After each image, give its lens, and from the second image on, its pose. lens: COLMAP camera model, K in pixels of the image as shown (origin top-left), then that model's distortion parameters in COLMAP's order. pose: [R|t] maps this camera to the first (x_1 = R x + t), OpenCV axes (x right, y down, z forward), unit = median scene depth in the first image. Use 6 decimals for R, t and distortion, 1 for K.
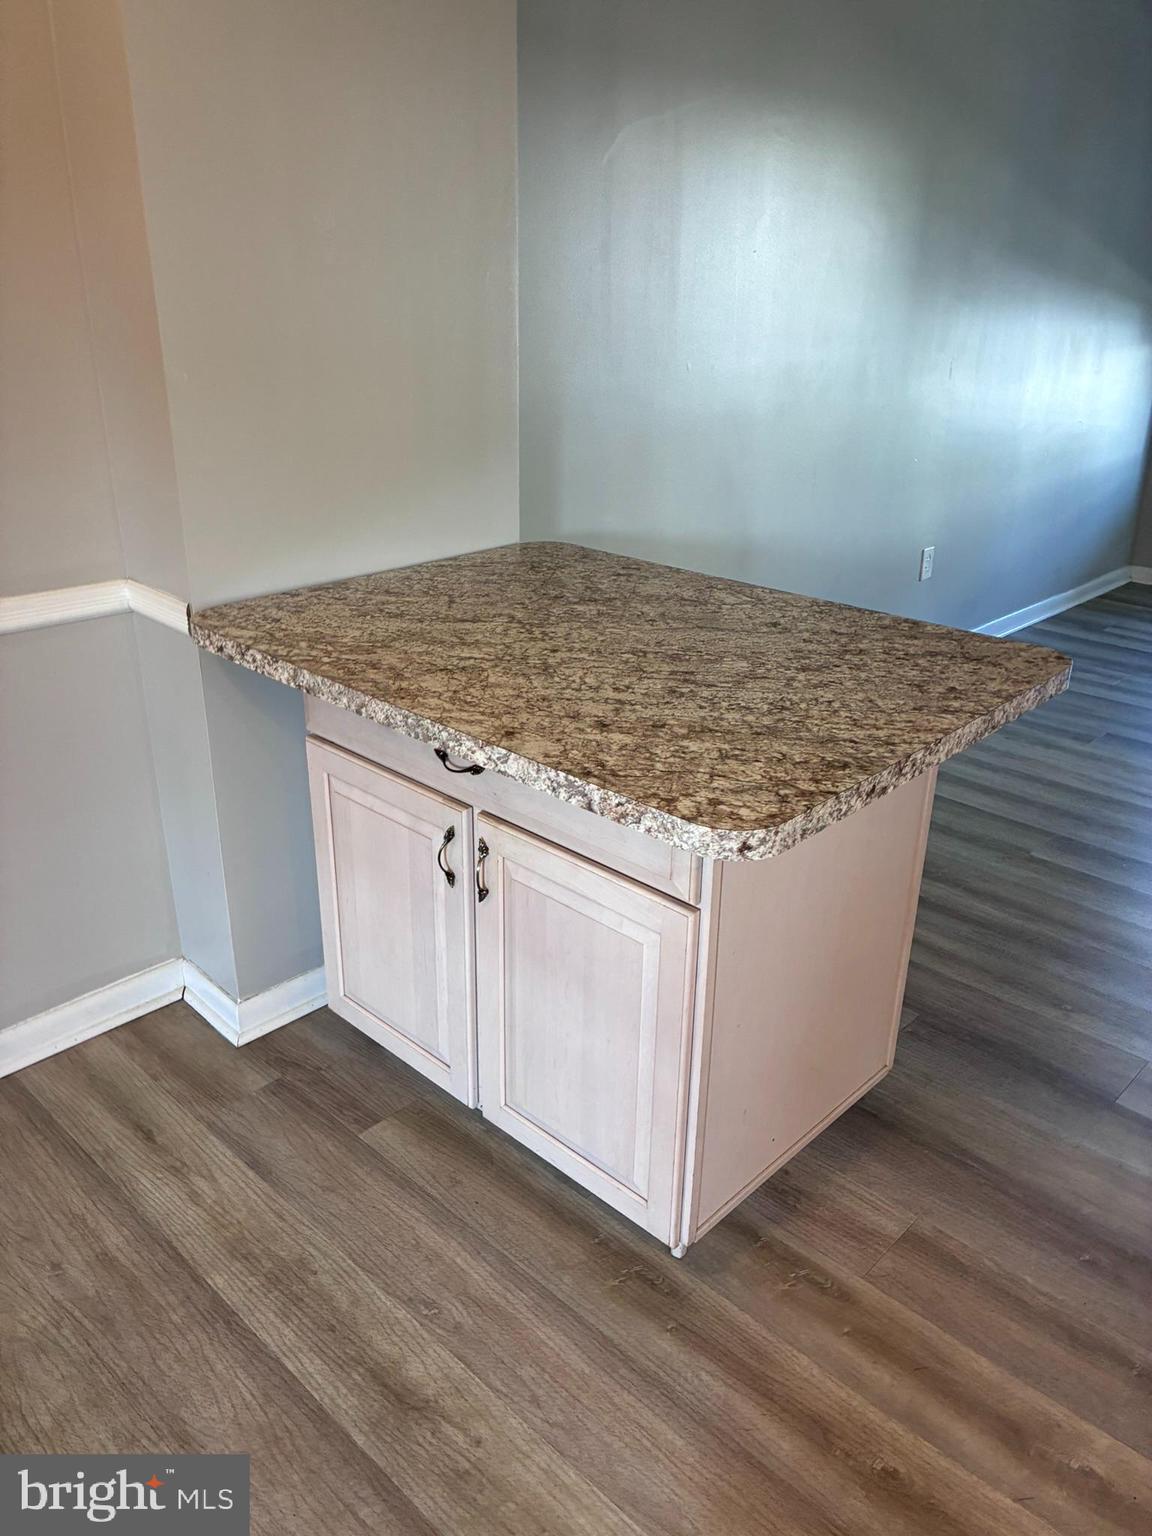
lens RADIAL K [[1164.0, 0, 570.8], [0, 1164.0, 772.7], [0, 0, 1]] dist [0.029634, -0.013109]
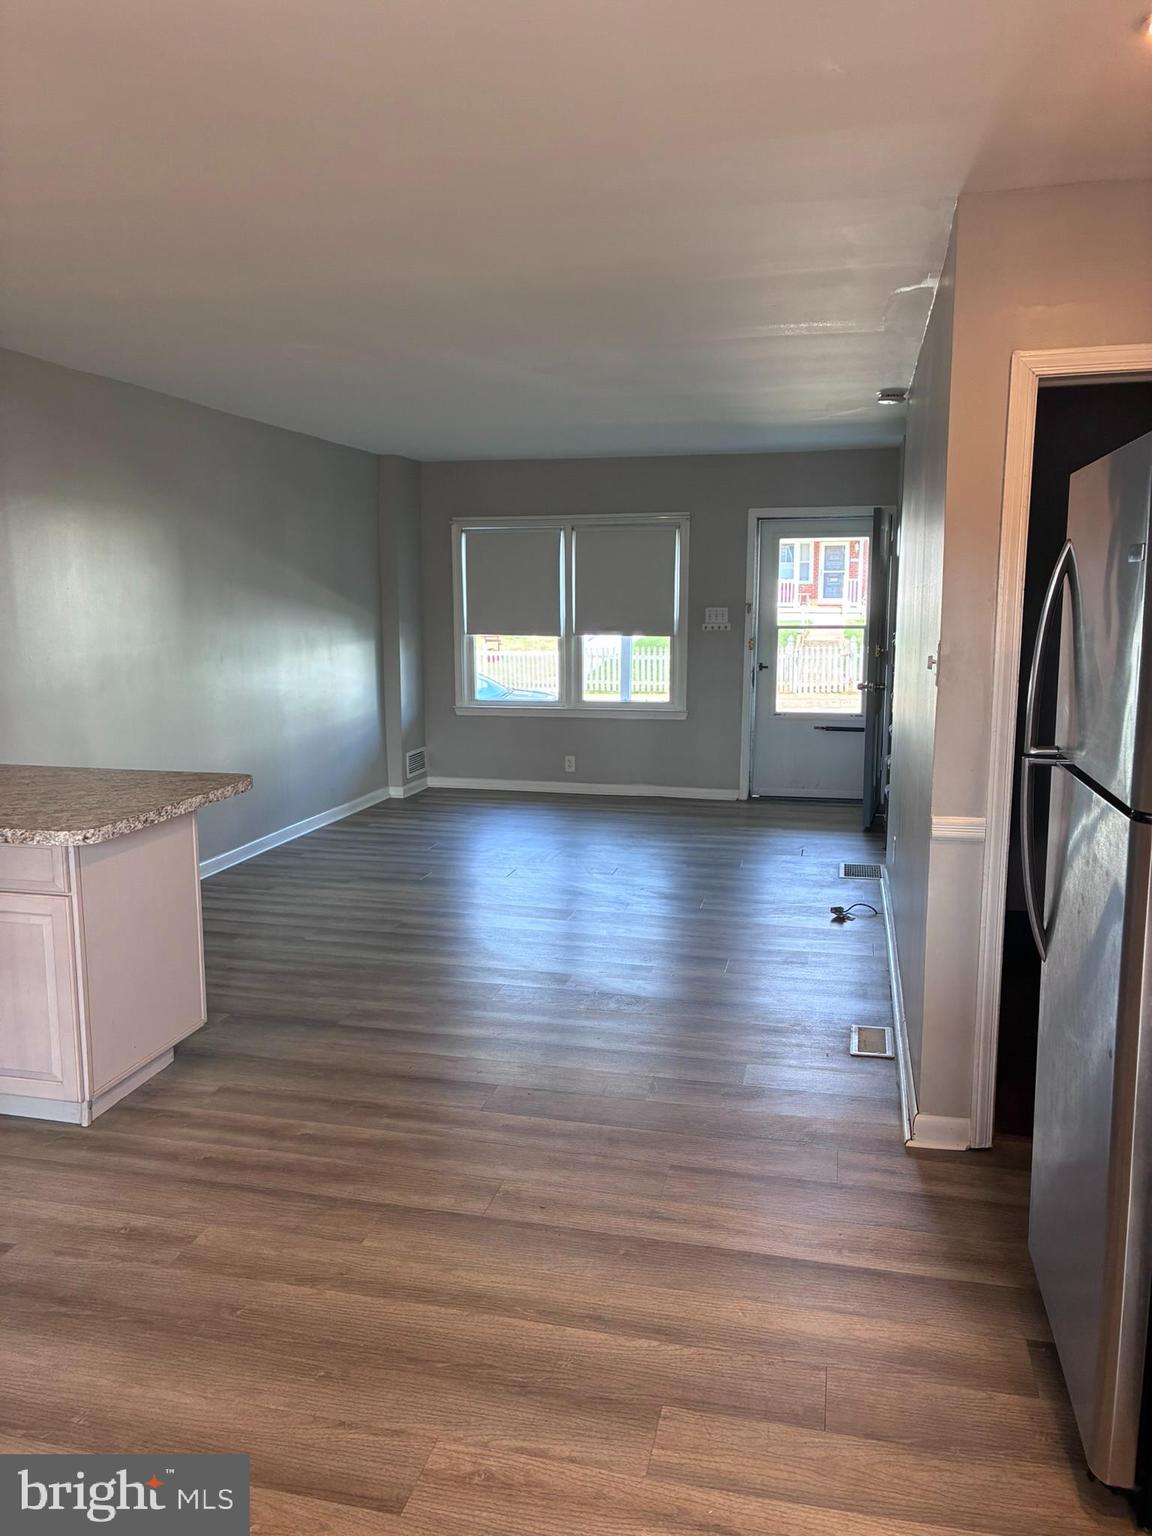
lens RADIAL K [[1164.0, 0, 575.7], [0, 1164.0, 771.4], [0, 0, 1]] dist [0.029634, -0.013109]
pose [[0.861142, -0.088596, 0.500584, -0.118383], [0.210139, 0.958668, -0.191827, 0.428136], [-0.462899, 0.270383, 0.844167, -1.051410]]
